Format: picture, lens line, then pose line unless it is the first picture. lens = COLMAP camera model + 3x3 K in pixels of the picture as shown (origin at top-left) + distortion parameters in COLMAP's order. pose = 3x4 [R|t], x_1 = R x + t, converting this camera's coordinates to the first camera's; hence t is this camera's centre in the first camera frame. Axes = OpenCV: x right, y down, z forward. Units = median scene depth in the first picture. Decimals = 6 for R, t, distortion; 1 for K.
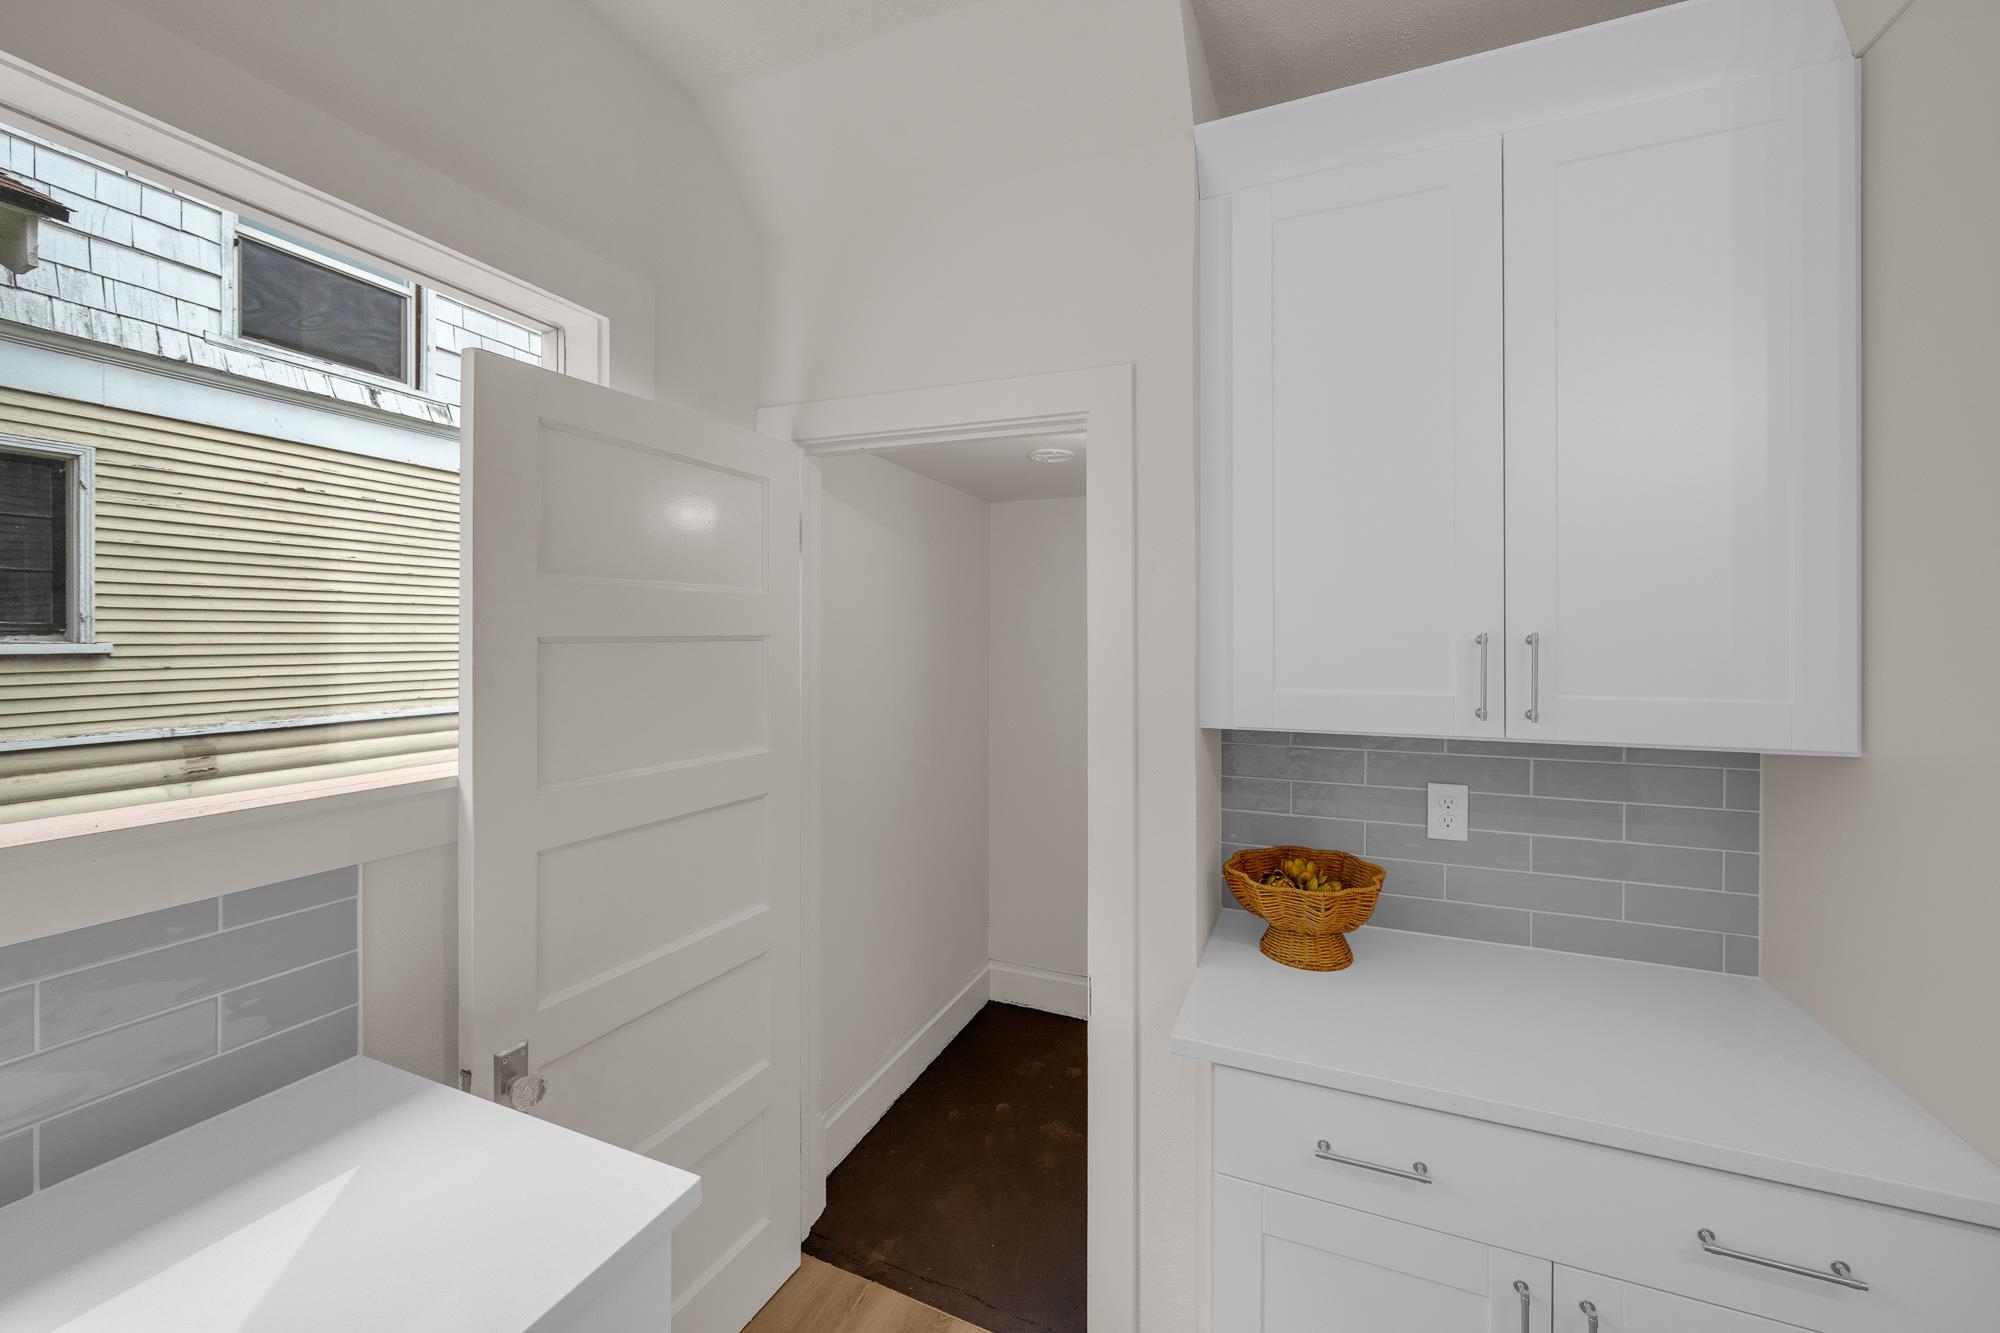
lens RADIAL K [[773.8, 0, 992.3], [0, 773.8, 642.4], [0, 0, 1]] dist [-0.000866, 0.000166]
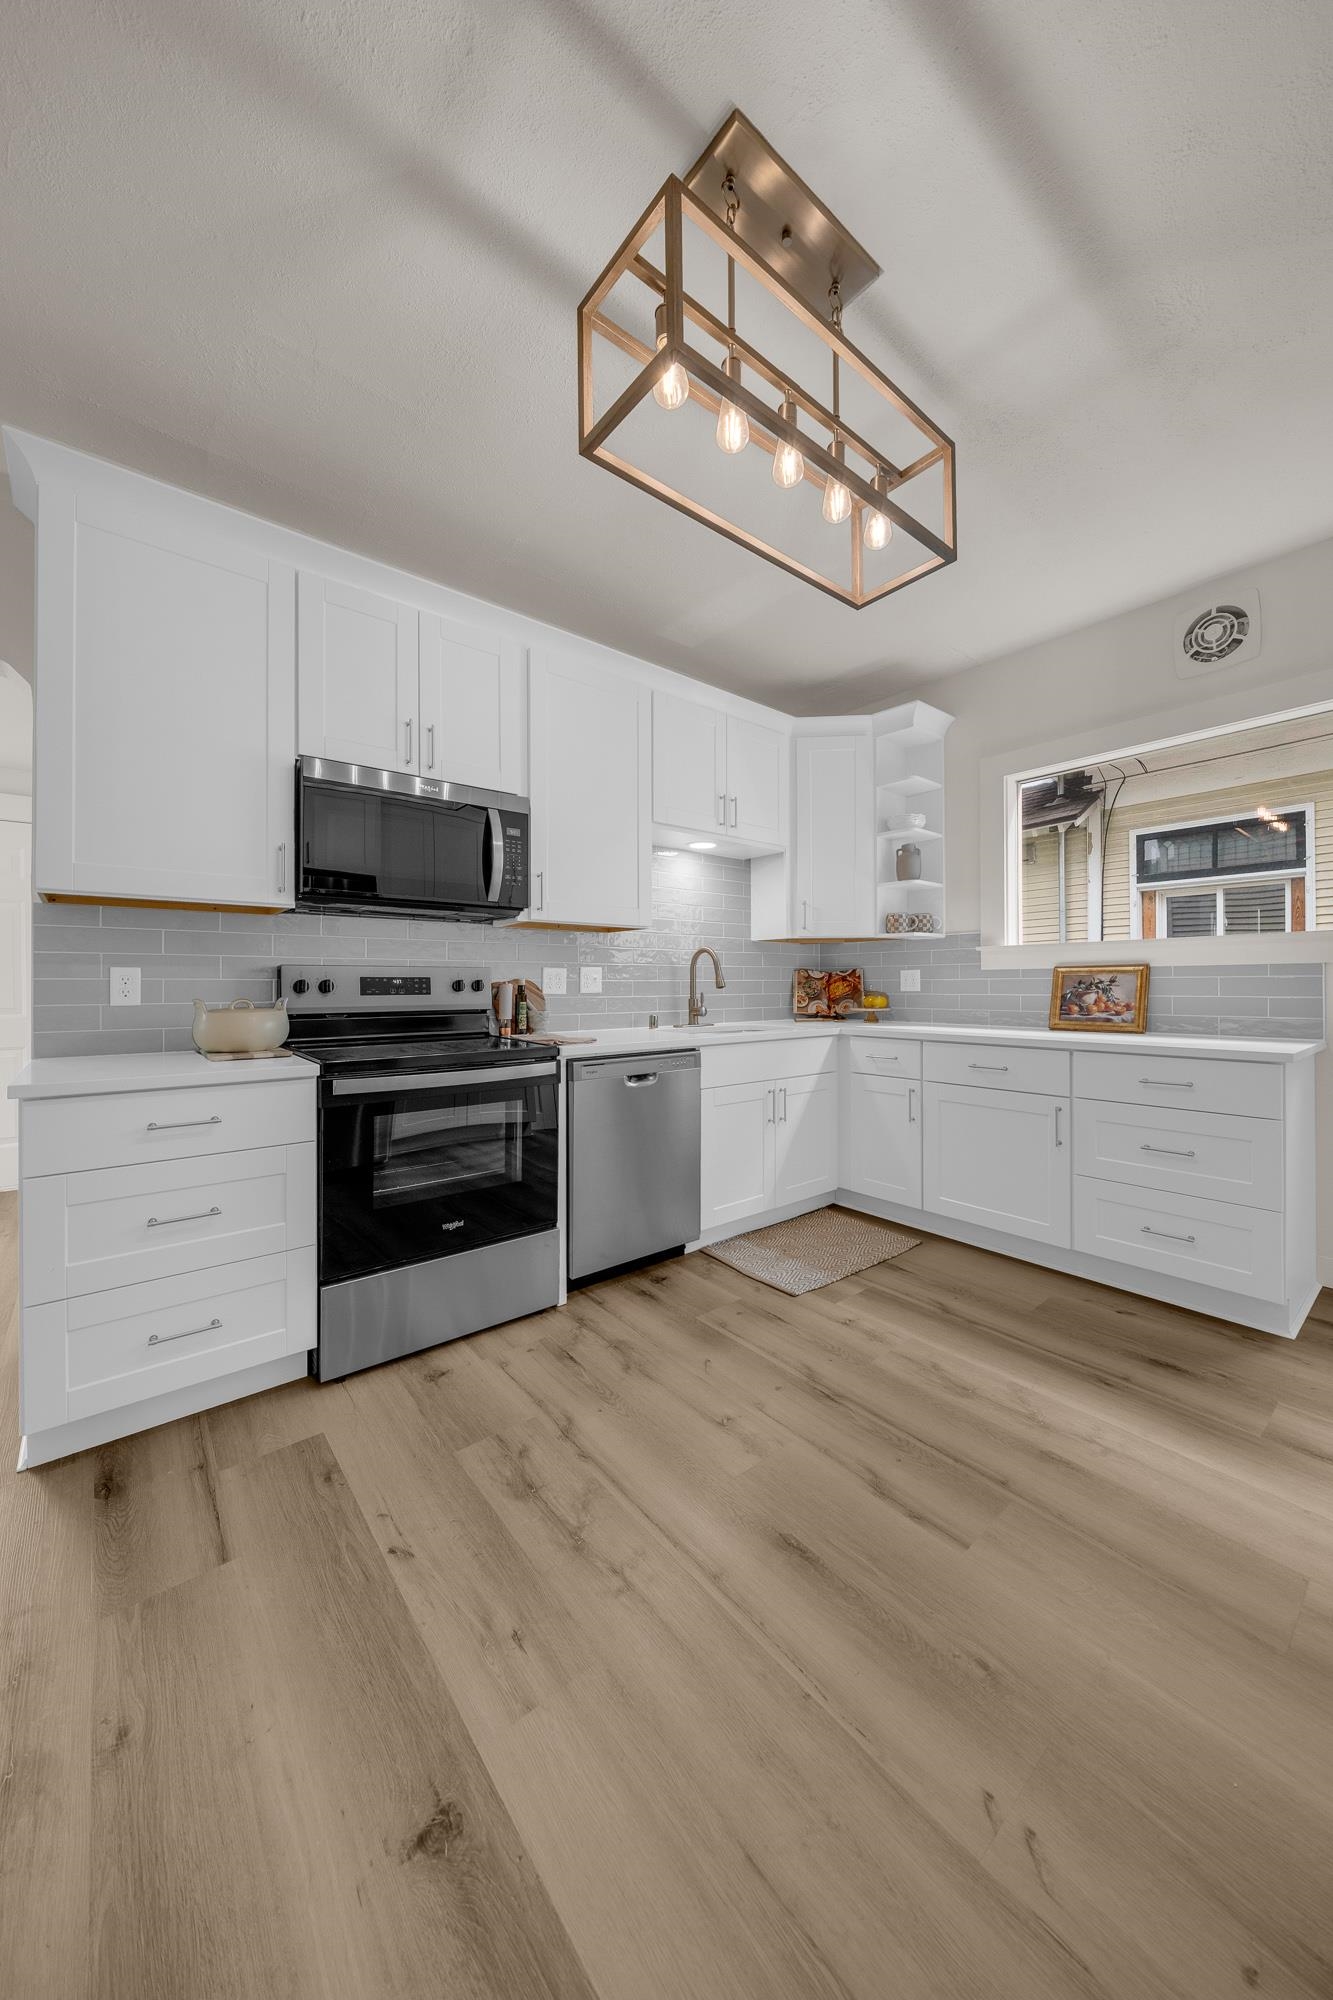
lens RADIAL K [[693.0, 0, 668.6], [0, 693.0, 980.5], [0, 0, 1]] dist [-0.007964, 0.000203]
pose [[-0.453397, -0.003992, -0.891300, 1.555742], [-0.000346, 0.999991, -0.004303, 0.258406], [0.891309, -0.001643, -0.453394, 0.091130]]
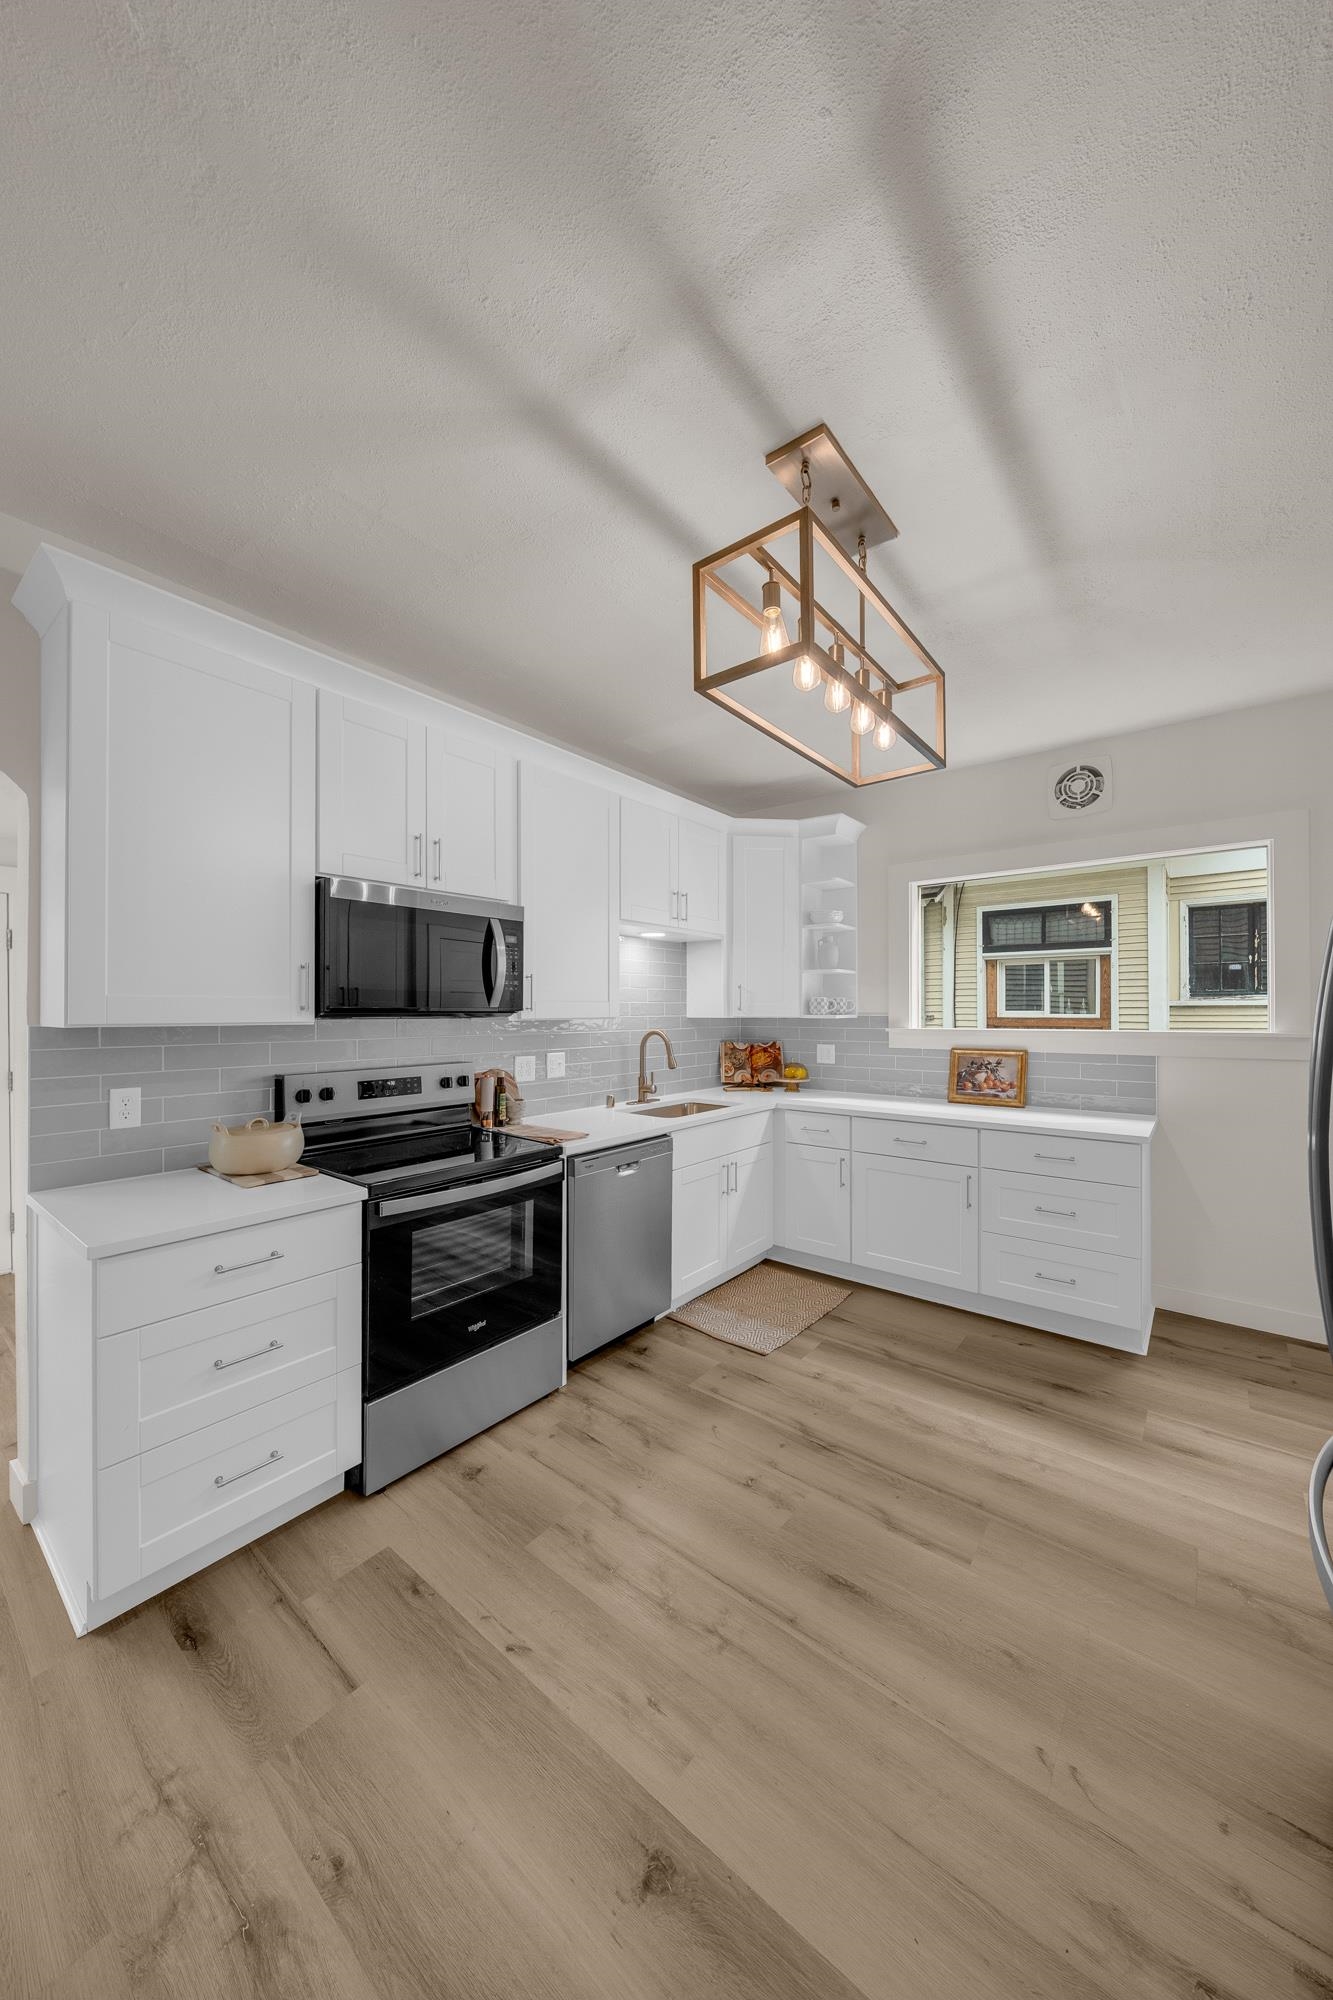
lens RADIAL K [[691.8, 0, 659.8], [0, 691.8, 1006.8], [0, 0, 1]] dist [-0.006538, -0.000314]
pose [[-0.263757, -0.005627, -0.964573, 1.821637], [-0.002754, 0.999983, -0.005081, 0.075687], [0.964585, 0.001317, -0.263769, -0.168394]]
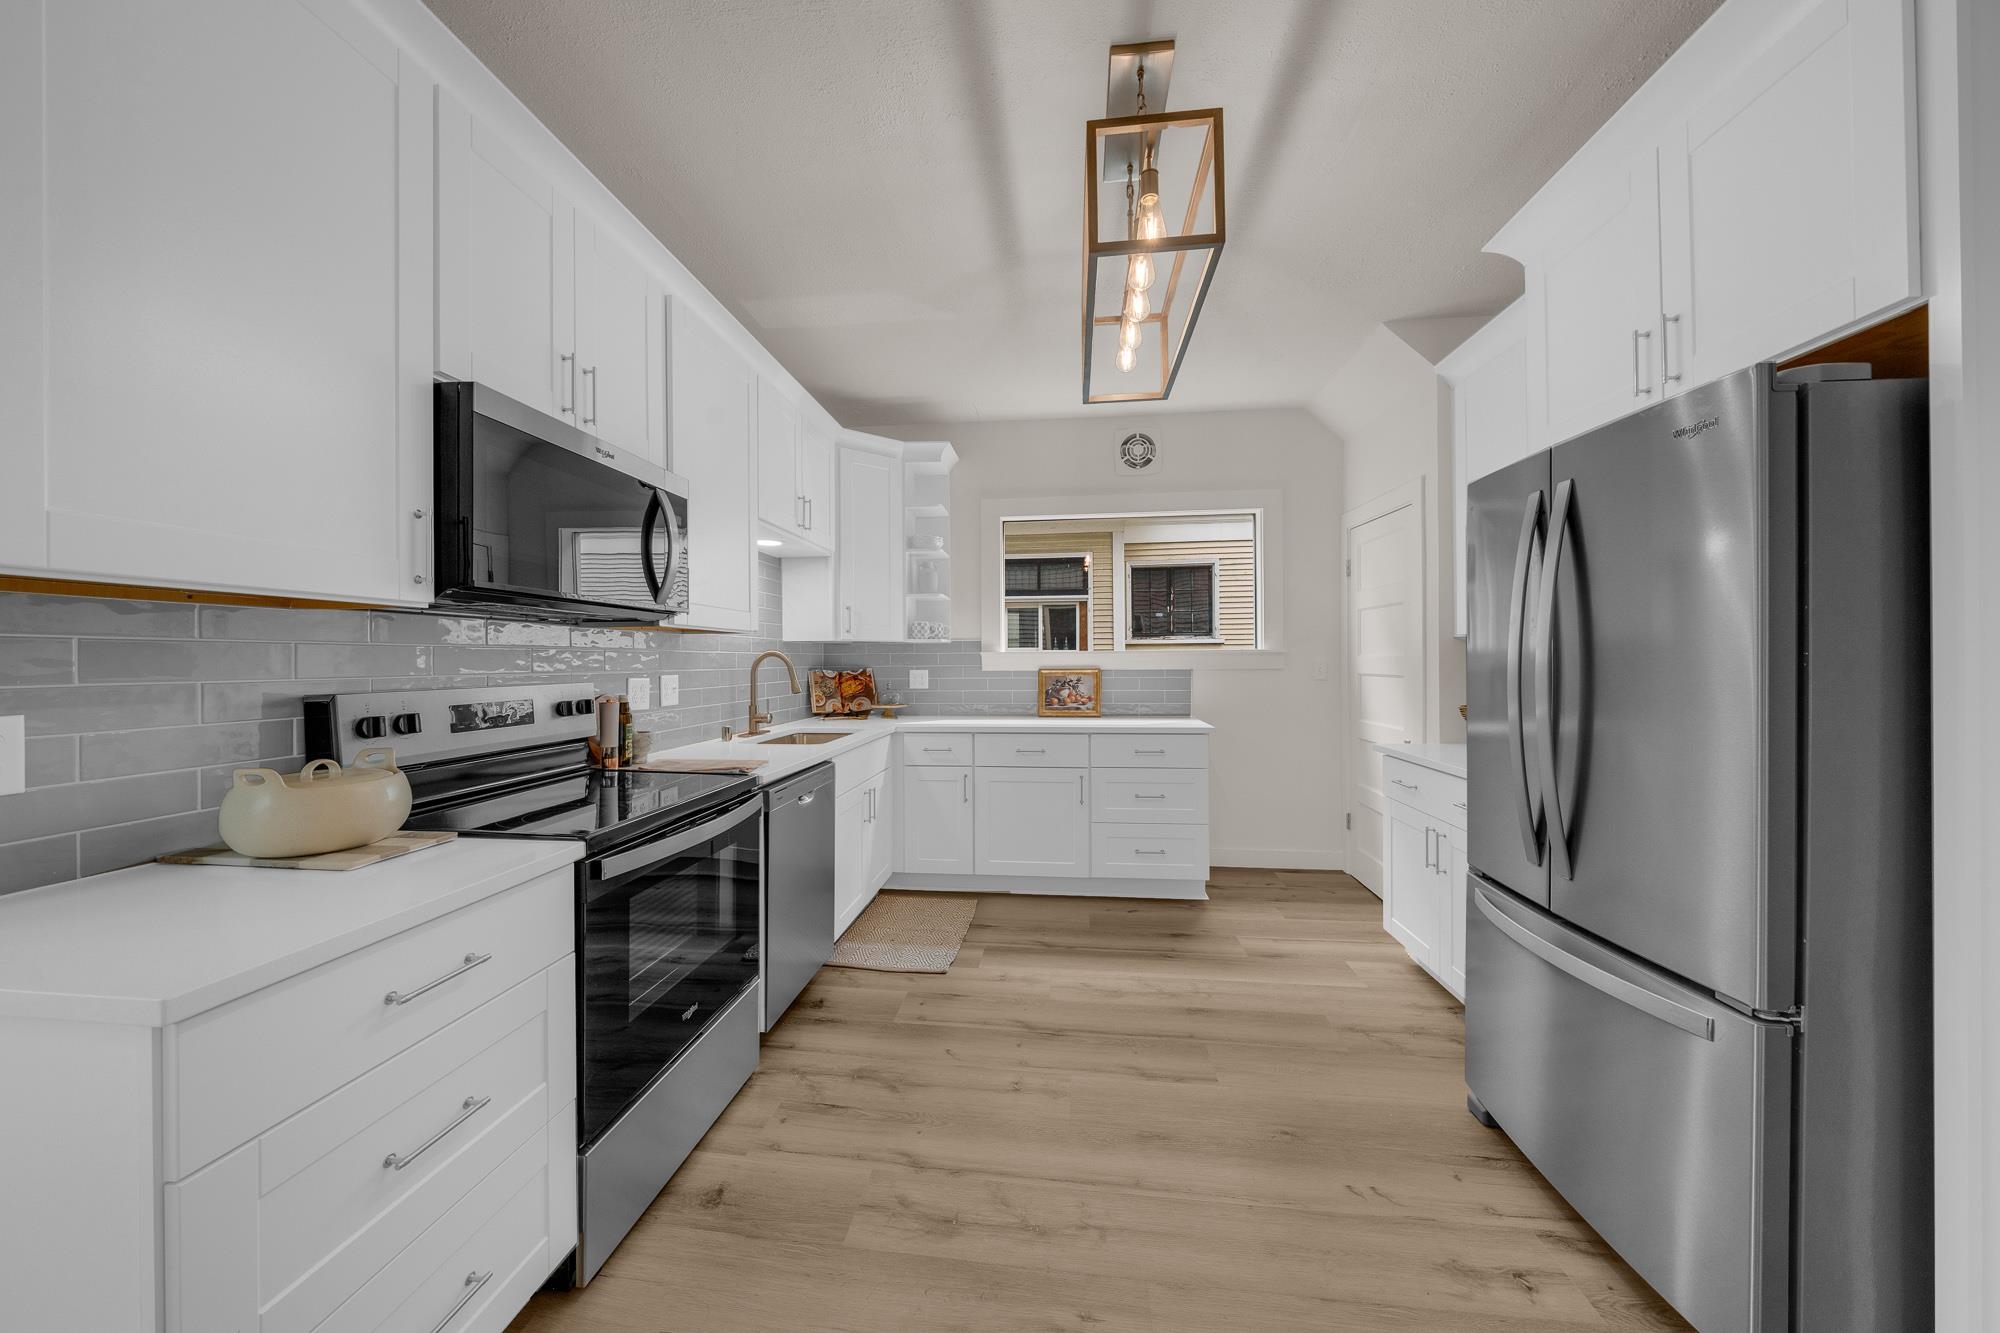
lens RADIAL K [[683.4, 0, 997.7], [0, 683.4, 662.1], [0, 0, 1]] dist [-0.005974, -0.000130]
pose [[0.298080, -0.000478, -0.954541, 1.715215], [0.002945, 0.999996, 0.000419, 0.178139], [0.954536, -0.002936, 0.298080, -0.775924]]
